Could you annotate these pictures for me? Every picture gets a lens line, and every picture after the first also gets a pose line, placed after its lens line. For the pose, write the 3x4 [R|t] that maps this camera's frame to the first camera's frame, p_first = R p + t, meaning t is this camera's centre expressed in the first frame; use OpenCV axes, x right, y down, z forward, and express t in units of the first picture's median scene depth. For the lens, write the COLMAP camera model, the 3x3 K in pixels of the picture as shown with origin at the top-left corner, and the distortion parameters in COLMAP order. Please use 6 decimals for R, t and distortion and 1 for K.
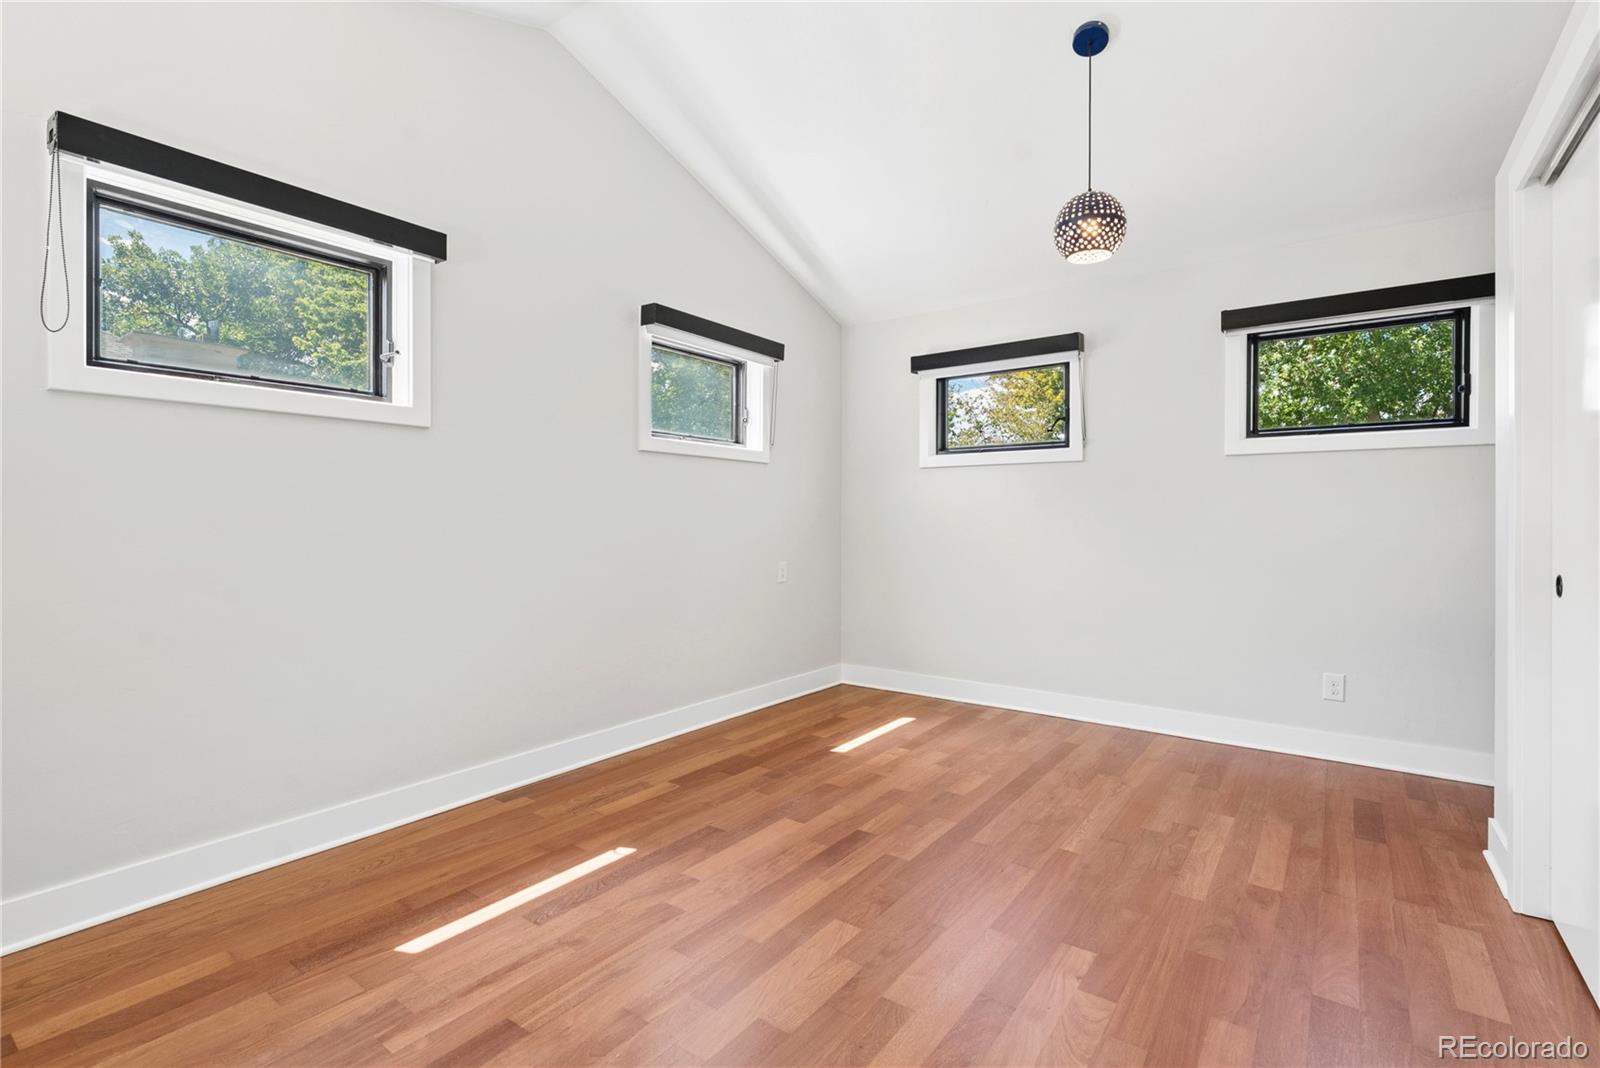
lens RADIAL K [[730.0, 0, 803.3], [0, 730.0, 531.9], [0, 0, 1]] dist [0.002676, -0.002685]
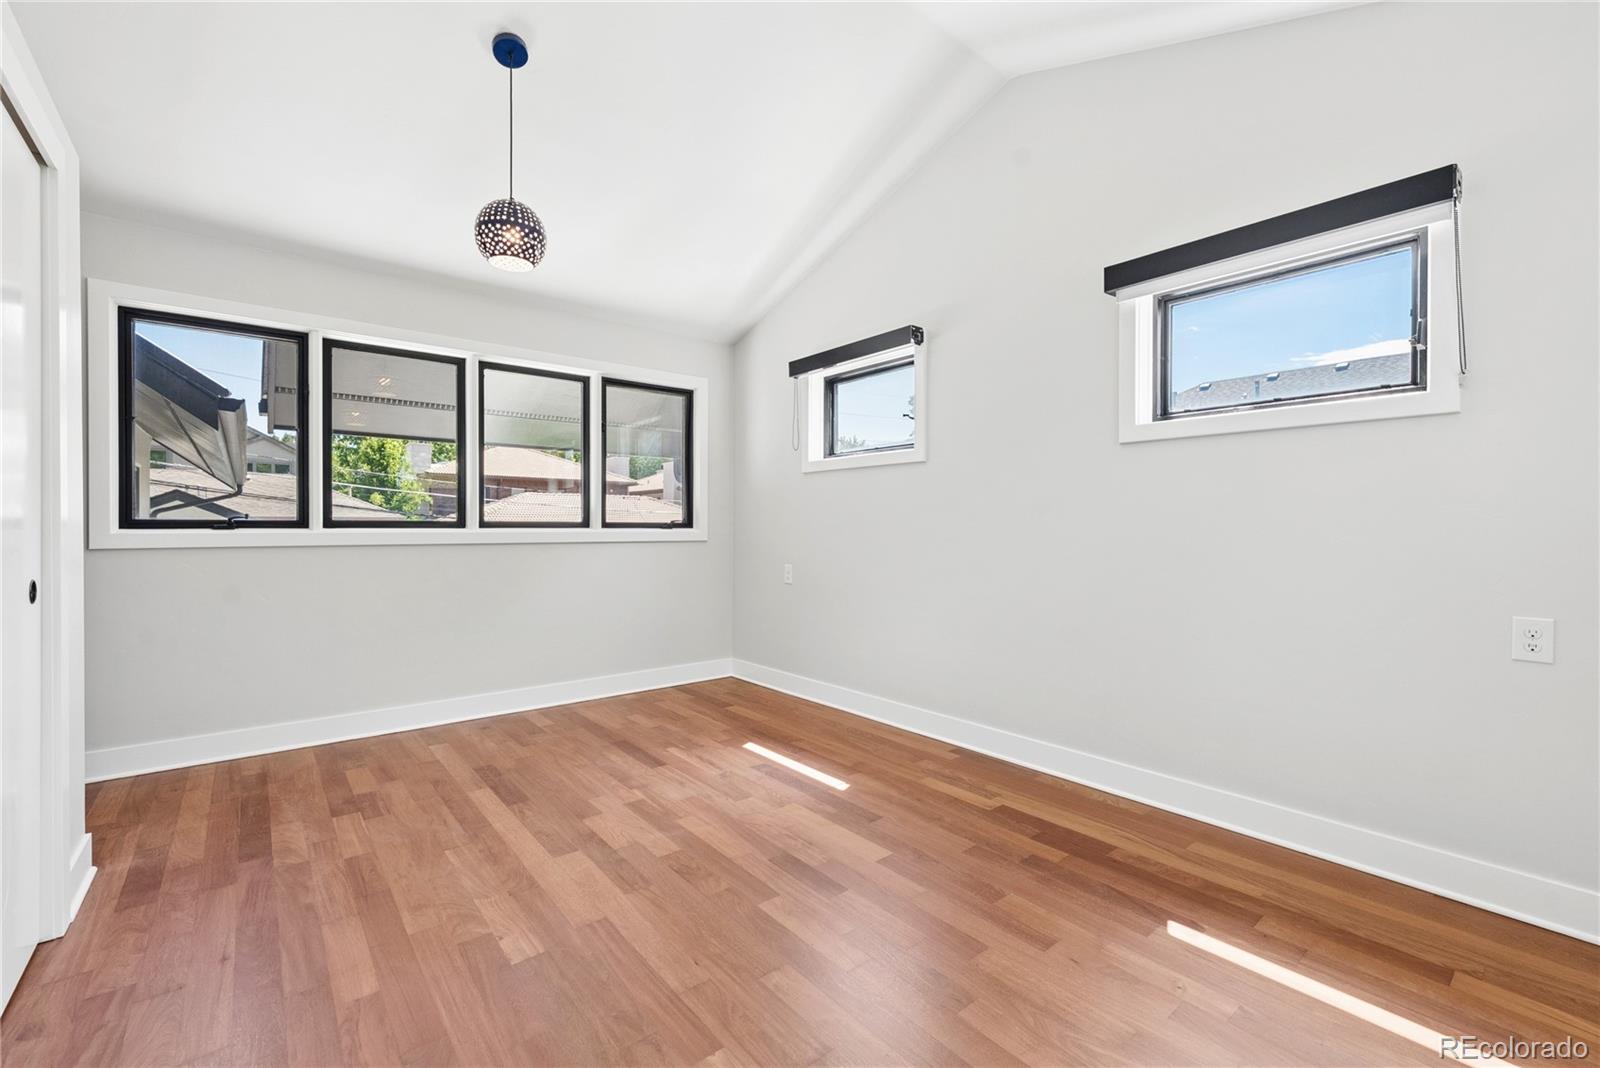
lens RADIAL K [[669.7, 0, 803.2], [0, 669.7, 527.8], [0, 0, 1]] dist [-0.005245, -0.000460]
pose [[-0.239309, -0.001314, -0.970943, 0.820456], [-0.019527, 0.999803, 0.003460, -0.012247], [0.970747, 0.019788, -0.239288, 1.102194]]
